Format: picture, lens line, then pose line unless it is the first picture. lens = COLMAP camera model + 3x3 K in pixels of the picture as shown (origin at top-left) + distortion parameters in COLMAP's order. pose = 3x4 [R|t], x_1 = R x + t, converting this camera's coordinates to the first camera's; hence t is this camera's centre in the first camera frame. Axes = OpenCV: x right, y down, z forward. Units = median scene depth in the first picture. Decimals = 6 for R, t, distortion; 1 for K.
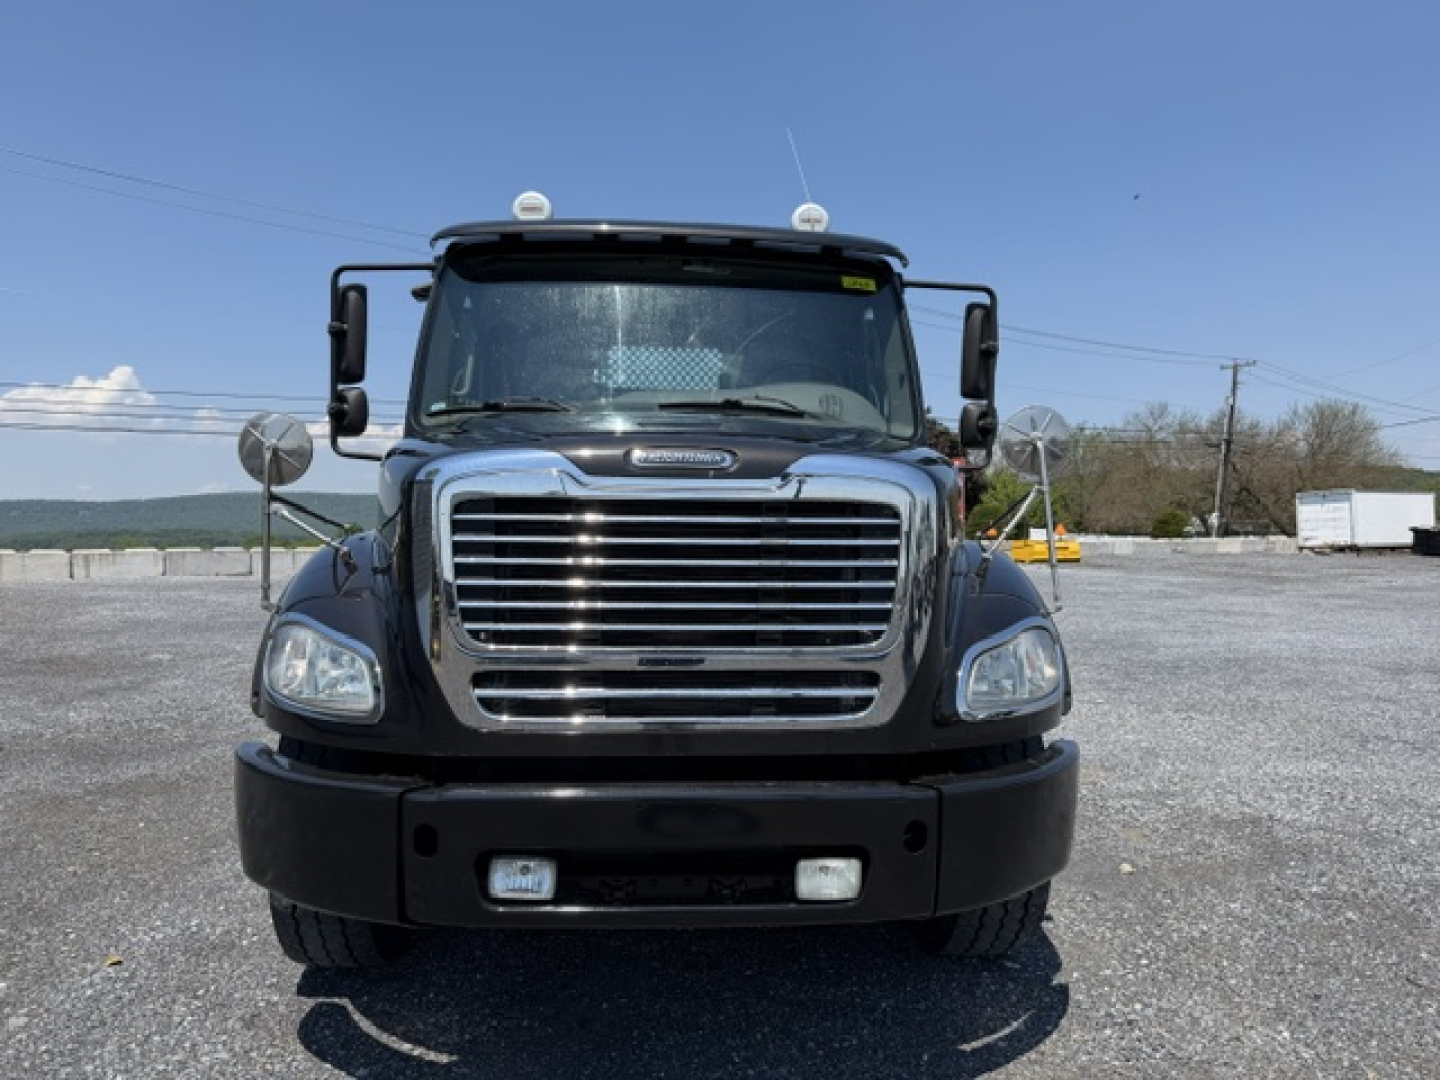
lens RADIAL K [[999.2, 0, 725.4], [0, 999.2, 533.0], [0, 0, 1]] dist [0.068077, -0.088508]
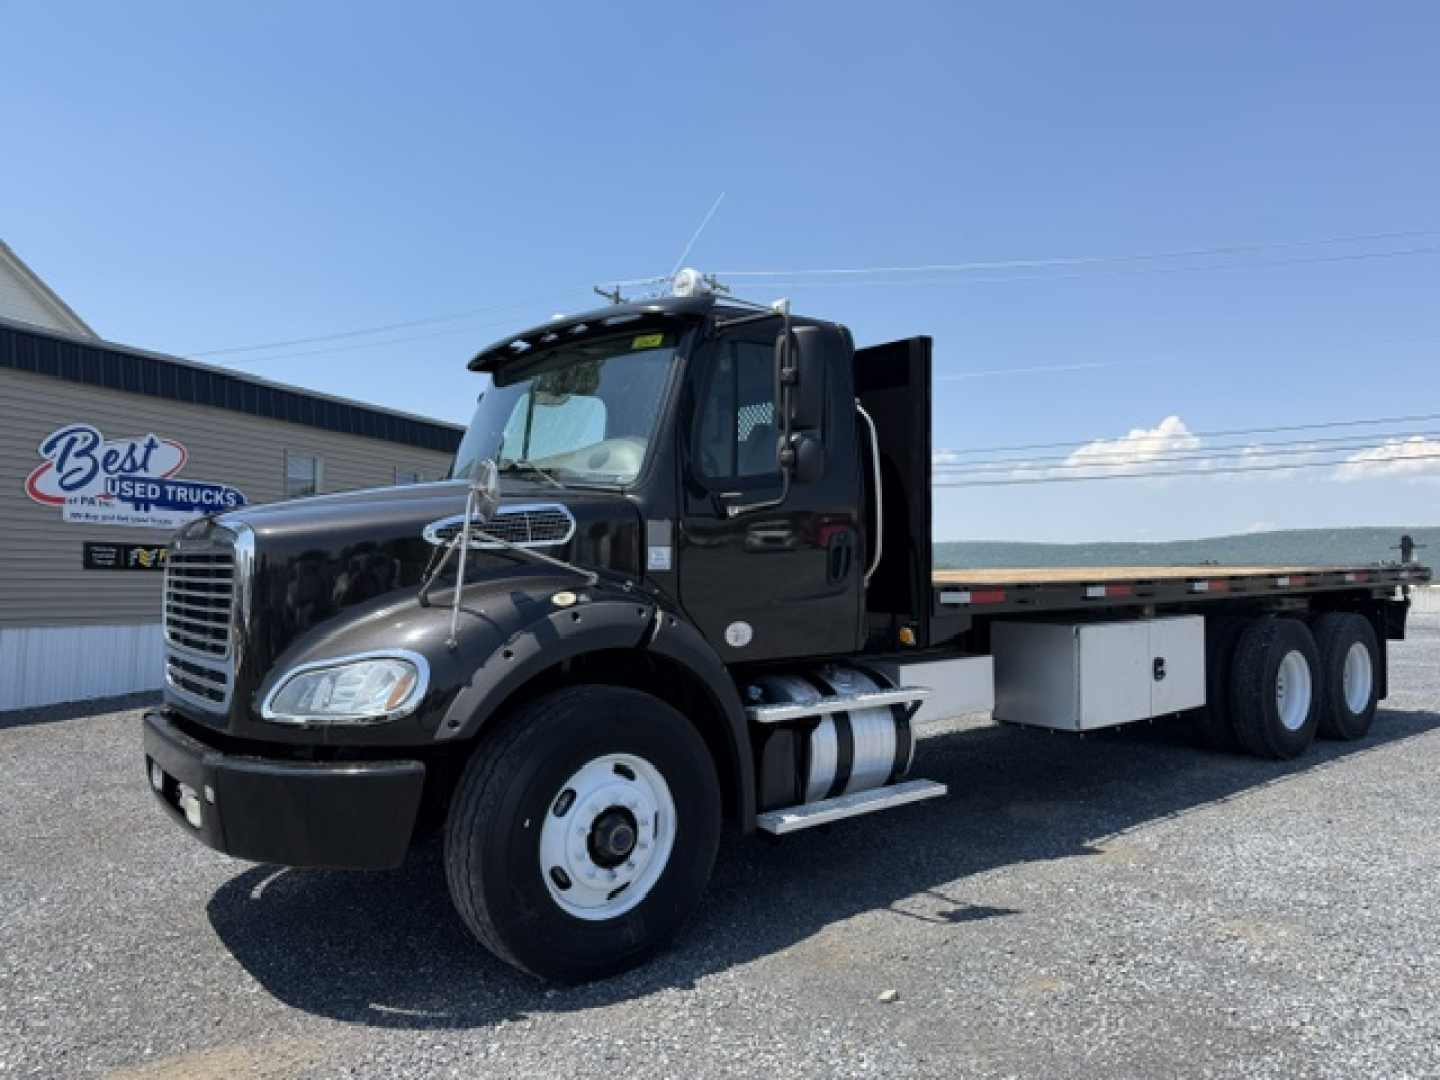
lens RADIAL K [[1001.8, 0, 720.0], [0, 1001.8, 540.0], [0, 0, 1]] dist [0.068441, -0.089932]
pose [[0.569268, -0.031596, -0.821545, 0.060556], [0.007189, 0.999414, -0.033455, 0.000136], [0.822121, 0.013139, 0.569162, 0.026878]]
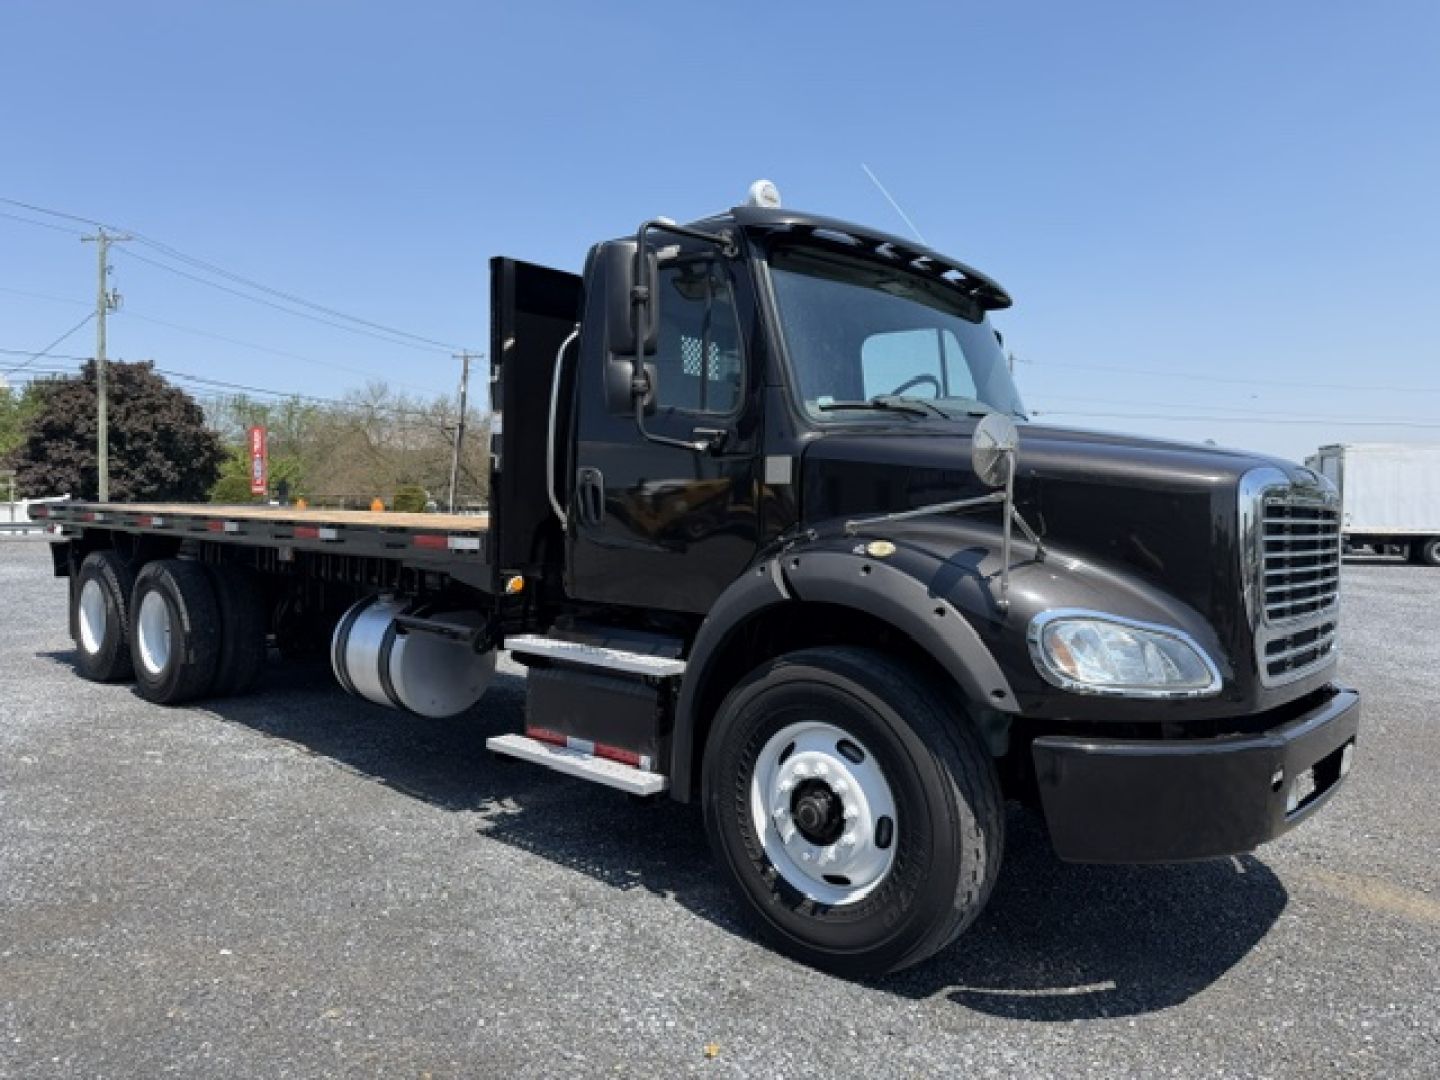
lens RADIAL K [[999.2, 0, 725.4], [0, 999.2, 533.0], [0, 0, 1]] dist [0.068077, -0.088508]
pose [[0.717044, -0.010005, 0.696956, -0.055775], [-0.007813, 0.999719, 0.022390, -0.000892], [-0.696984, -0.021500, 0.716764, 0.019311]]
